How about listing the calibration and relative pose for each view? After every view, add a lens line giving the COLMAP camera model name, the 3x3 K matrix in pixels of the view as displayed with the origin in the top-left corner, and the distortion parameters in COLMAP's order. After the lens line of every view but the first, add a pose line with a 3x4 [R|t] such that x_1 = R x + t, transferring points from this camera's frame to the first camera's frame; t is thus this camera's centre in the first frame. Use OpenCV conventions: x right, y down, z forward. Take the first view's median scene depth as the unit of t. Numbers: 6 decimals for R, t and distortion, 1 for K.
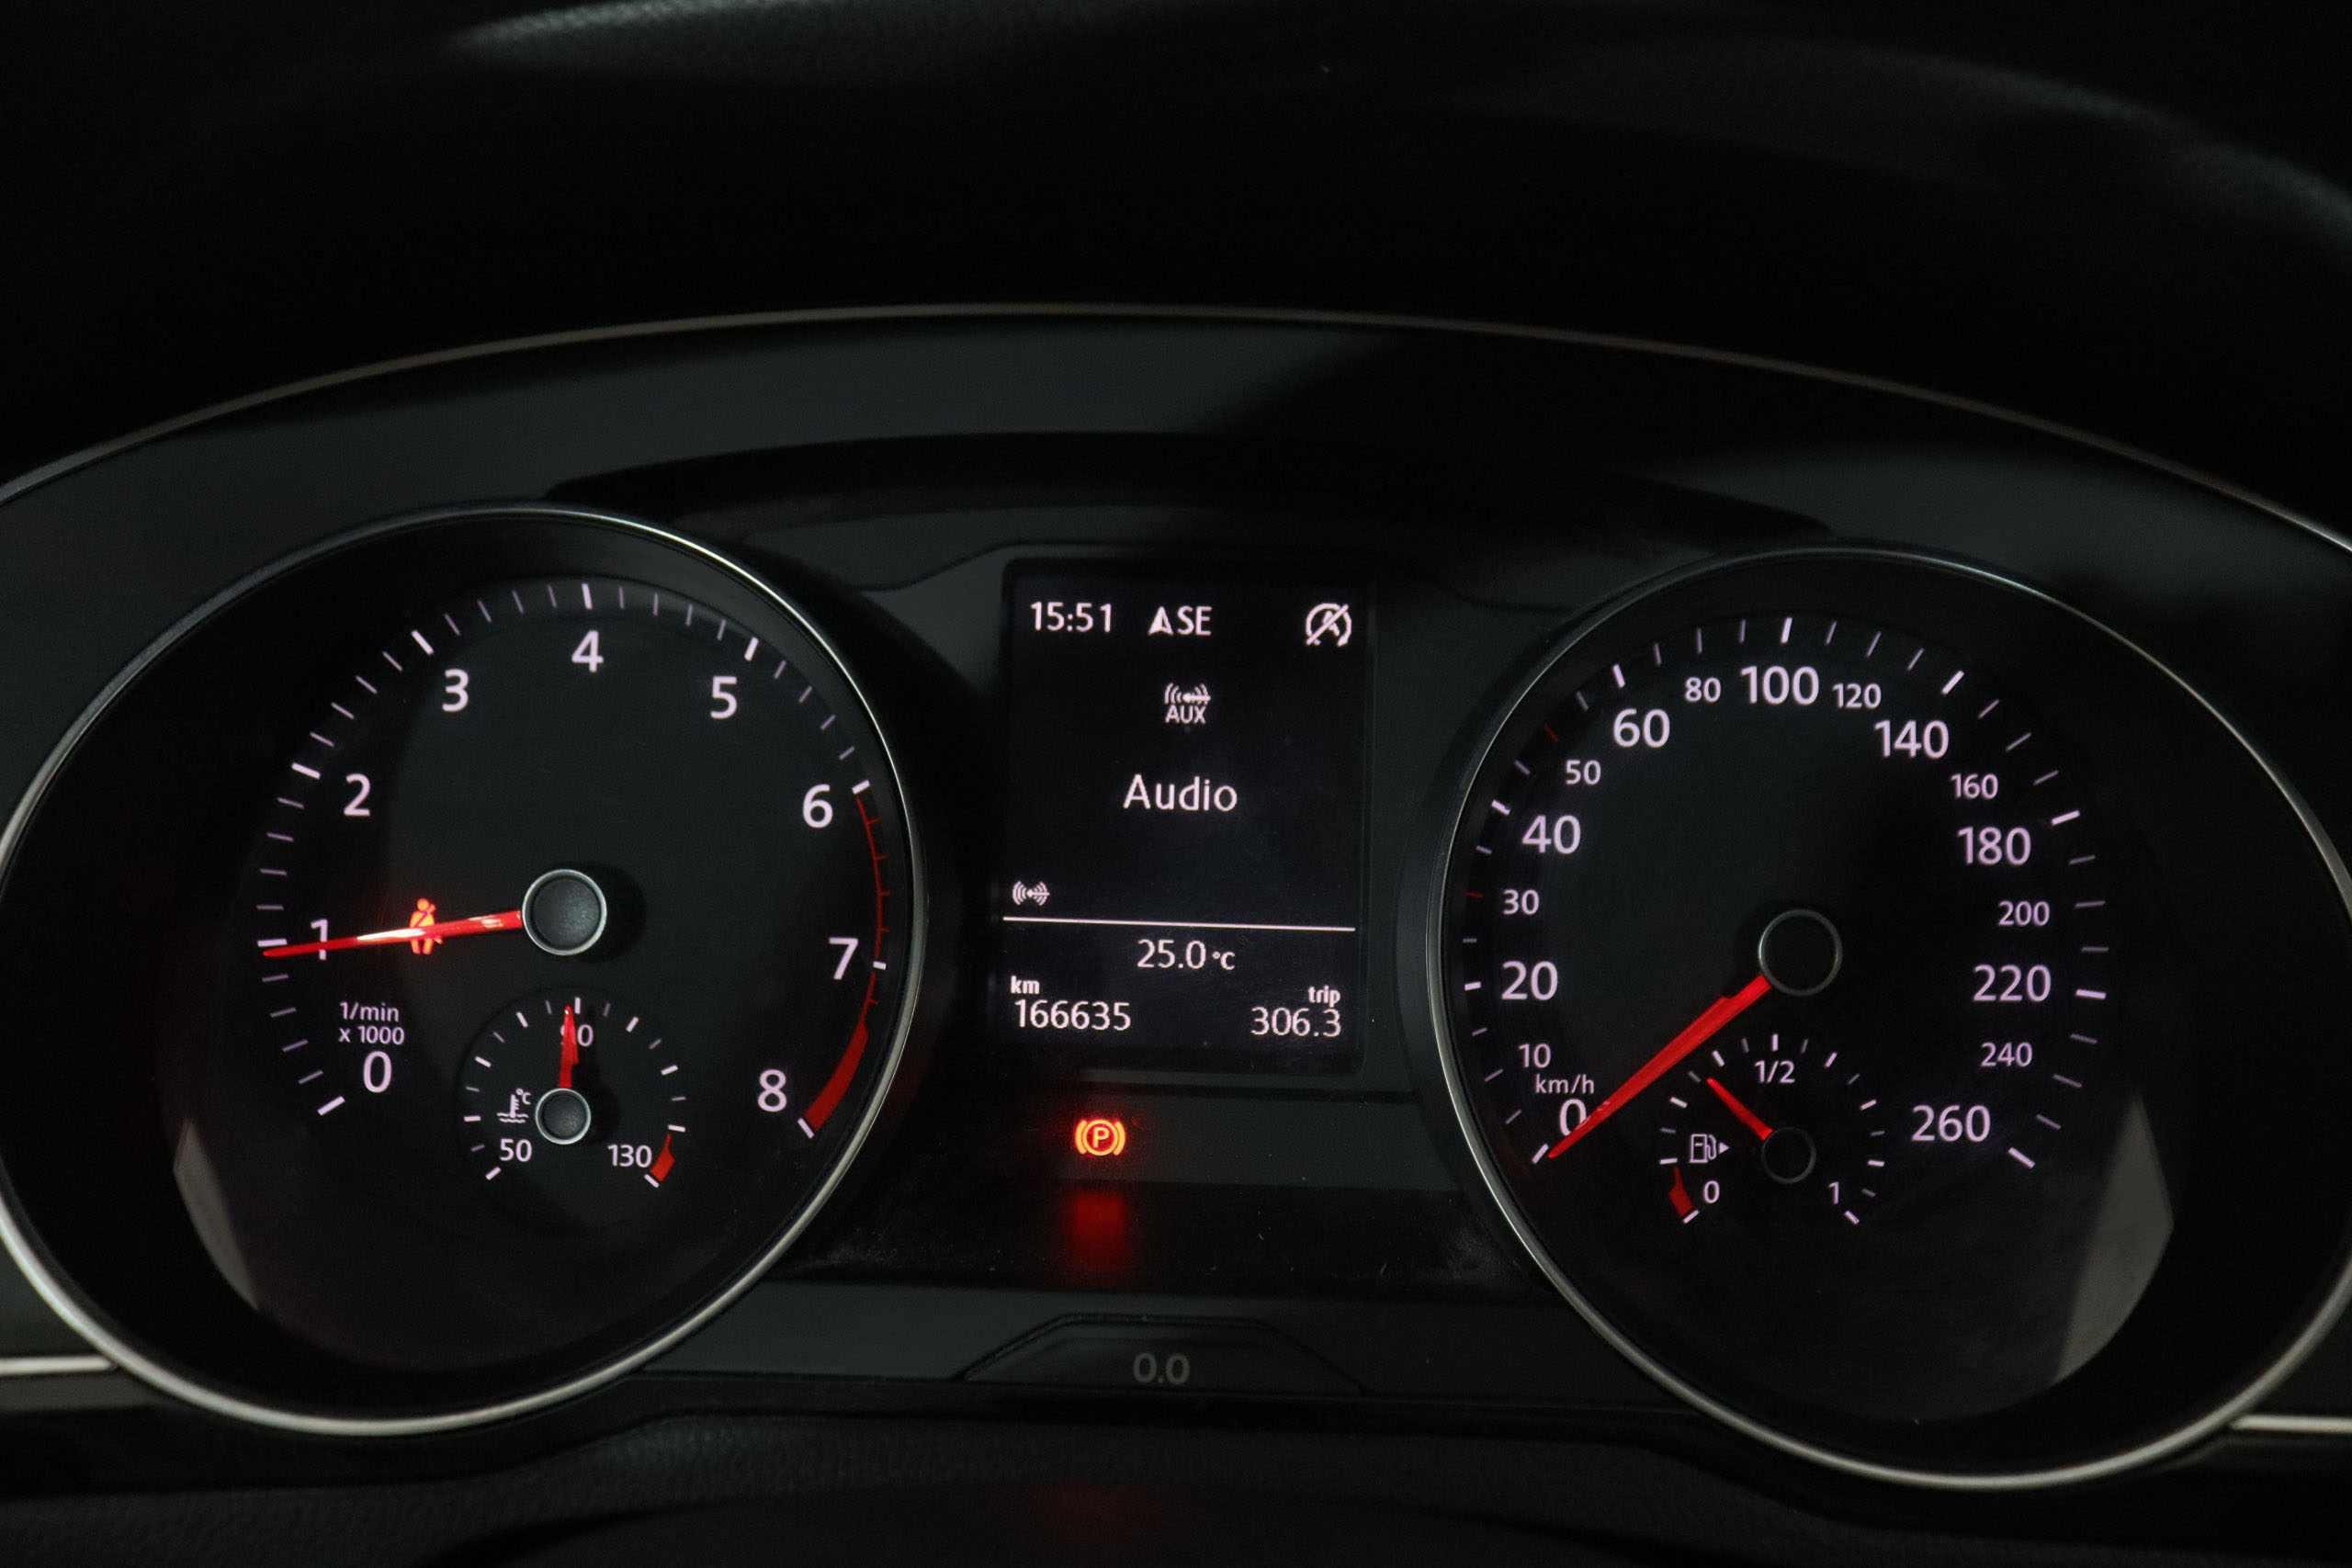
lens RADIAL K [[1895.5, 0, 1174.9], [0, 1895.5, 759.2], [0, 0, 1]] dist [-0.169244, 0.125778]
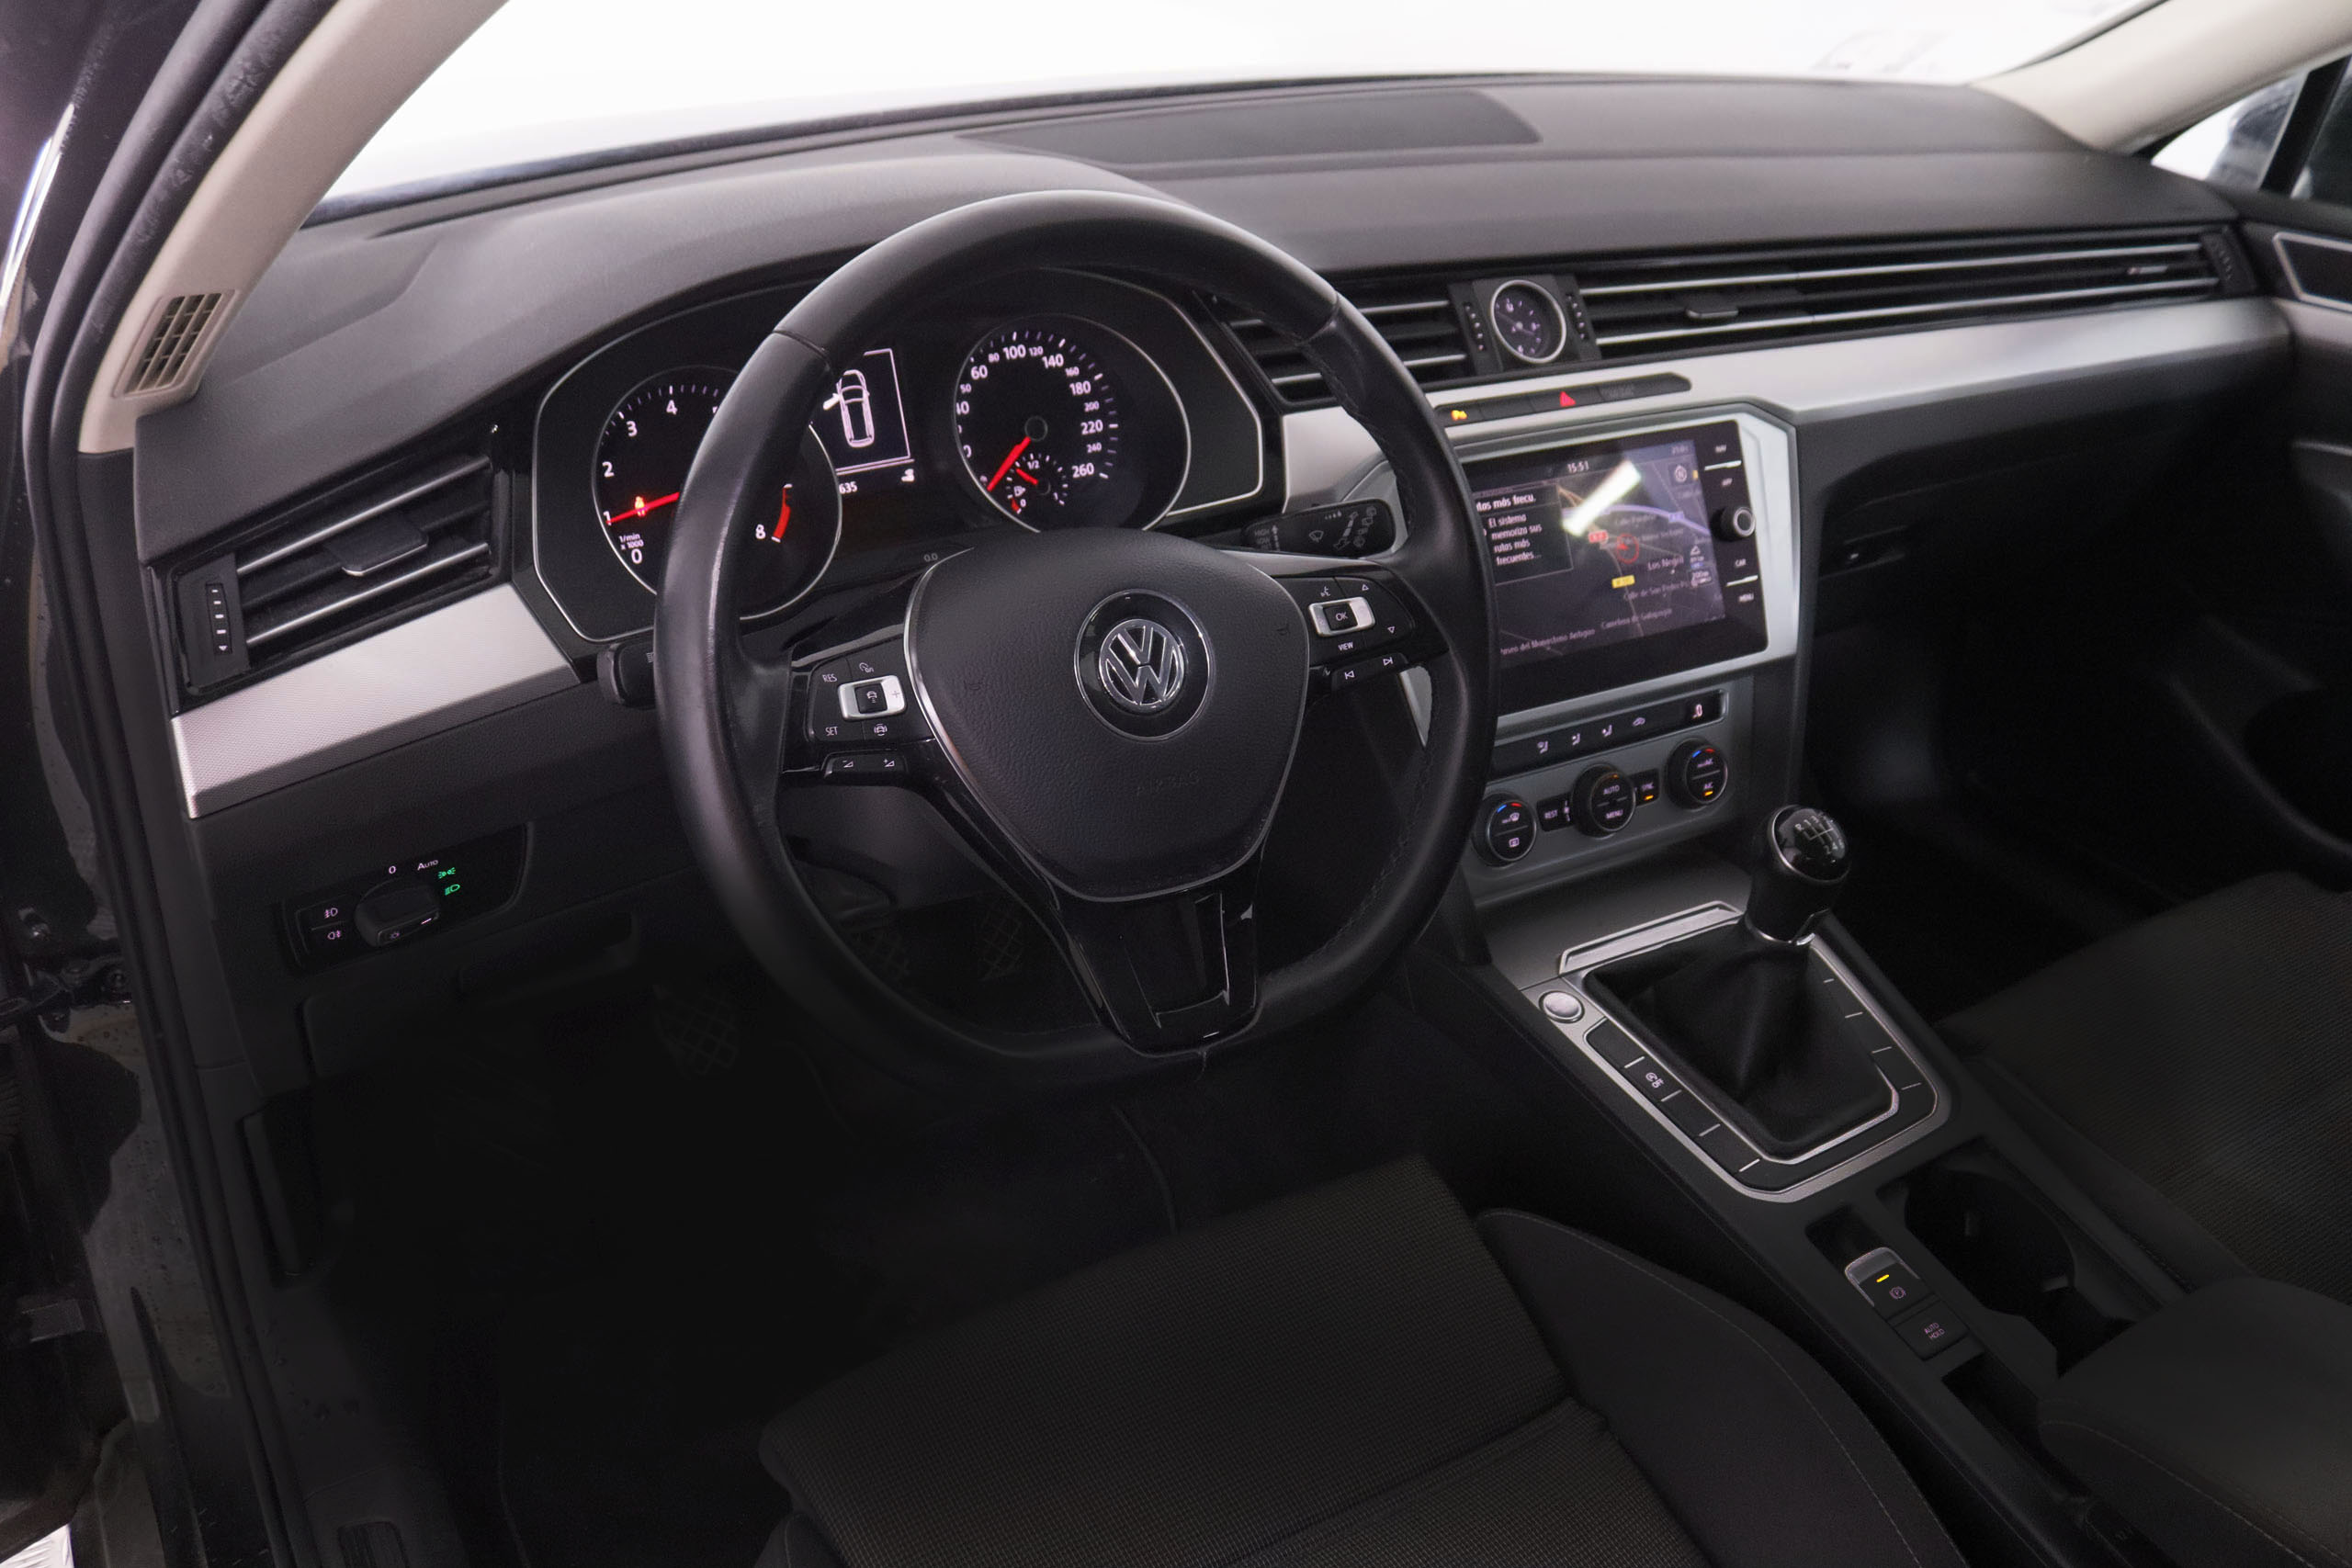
lens RADIAL K [[1895.5, 0, 1174.9], [0, 1895.5, 759.2], [0, 0, 1]] dist [-0.169244, 0.125778]
pose [[0.847926, -0.264050, 0.459673, -1.195562], [0.145275, 0.949667, 0.277539, -0.243458], [-0.509821, -0.168553, 0.843607, -2.155386]]
